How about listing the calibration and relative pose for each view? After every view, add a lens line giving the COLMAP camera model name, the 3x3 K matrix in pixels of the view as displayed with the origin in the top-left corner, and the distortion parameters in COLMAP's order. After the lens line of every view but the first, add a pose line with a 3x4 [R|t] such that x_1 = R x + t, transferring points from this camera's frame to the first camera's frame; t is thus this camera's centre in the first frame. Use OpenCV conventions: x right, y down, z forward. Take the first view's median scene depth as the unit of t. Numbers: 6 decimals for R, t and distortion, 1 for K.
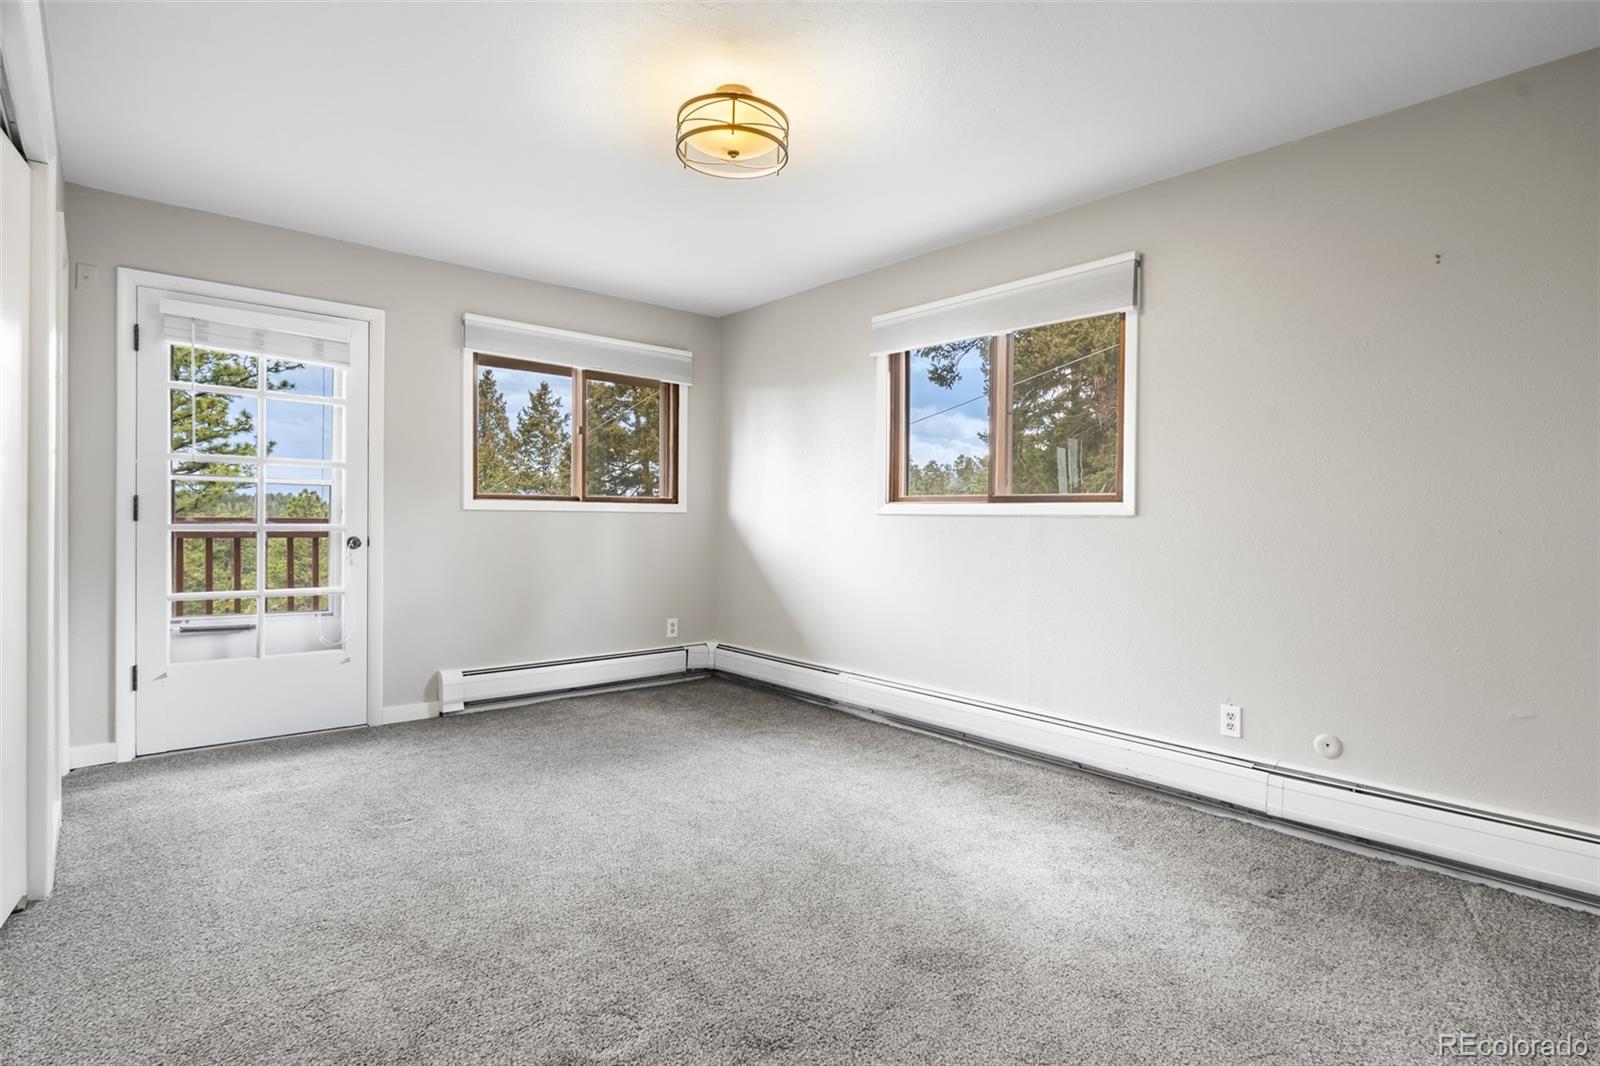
lens RADIAL K [[804.7, 0, 800.0], [0, 804.7, 533.0], [0, 0, 1]] dist [0.000844, 0.000140]
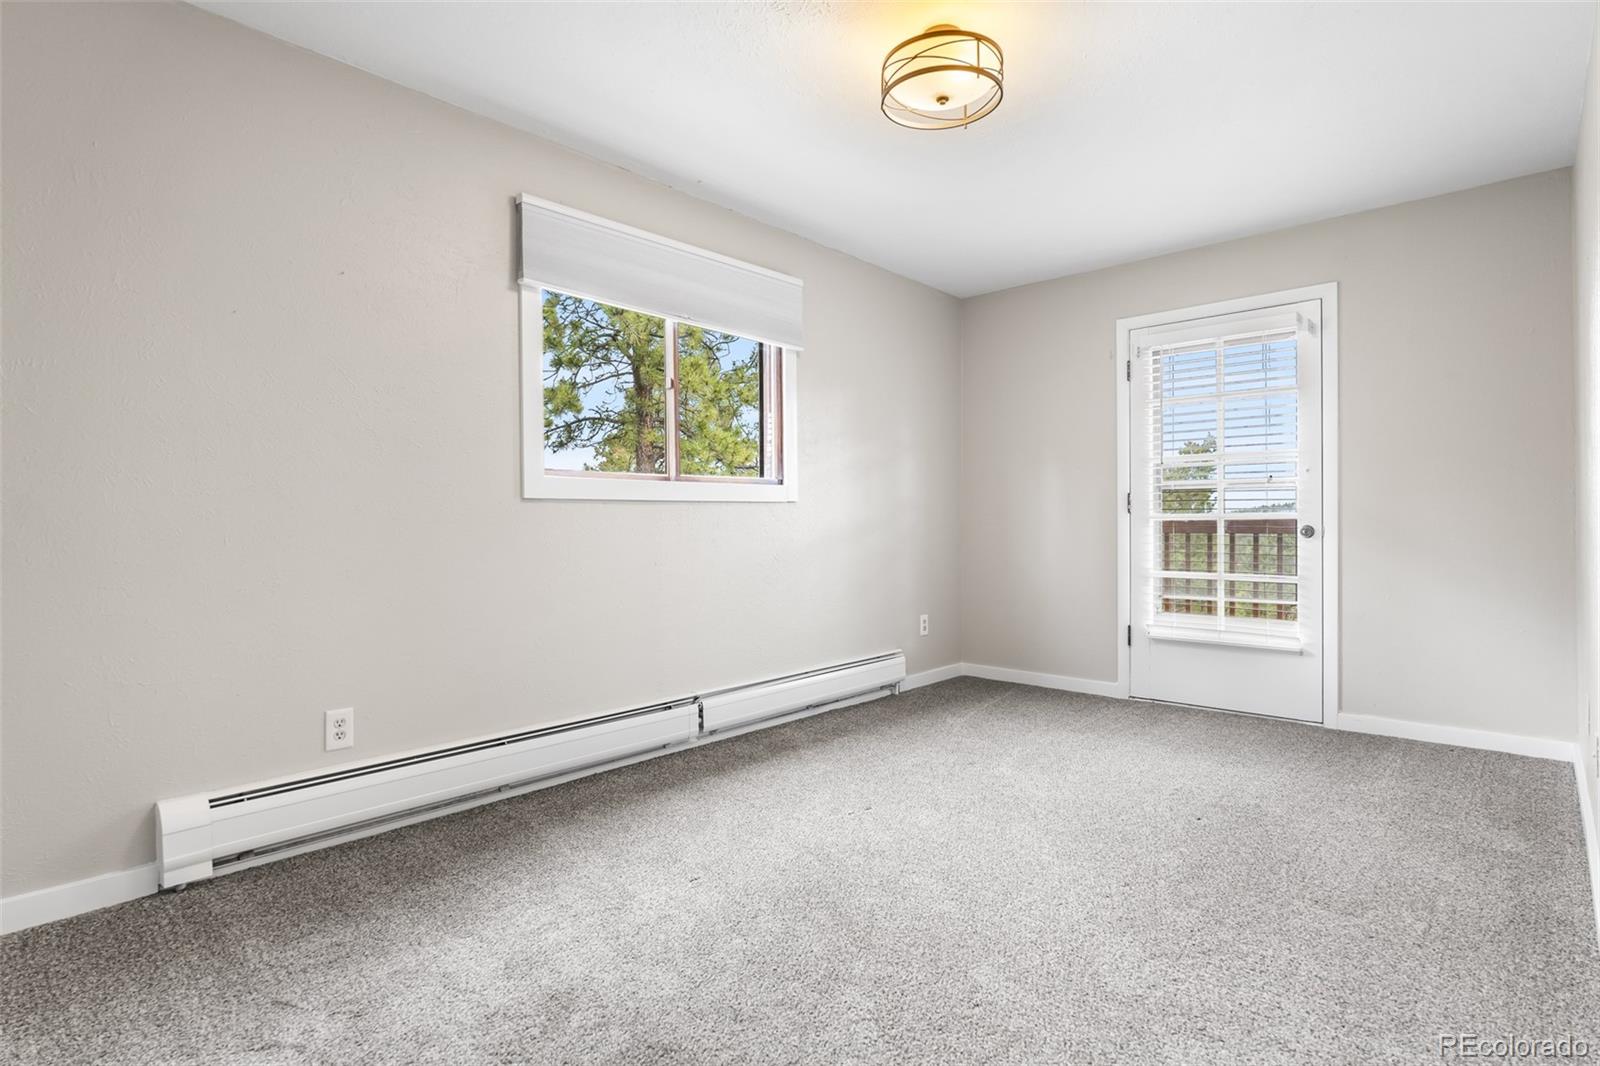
lens RADIAL K [[804.7, 0, 800.0], [0, 804.7, 533.0], [0, 0, 1]] dist [0.000844, 0.000140]
pose [[0.108896, 0.007640, -0.994024, 0.365063], [0.000872, 0.999969, 0.007781, 0.006114], [0.994053, -0.001714, 0.108886, 0.319176]]
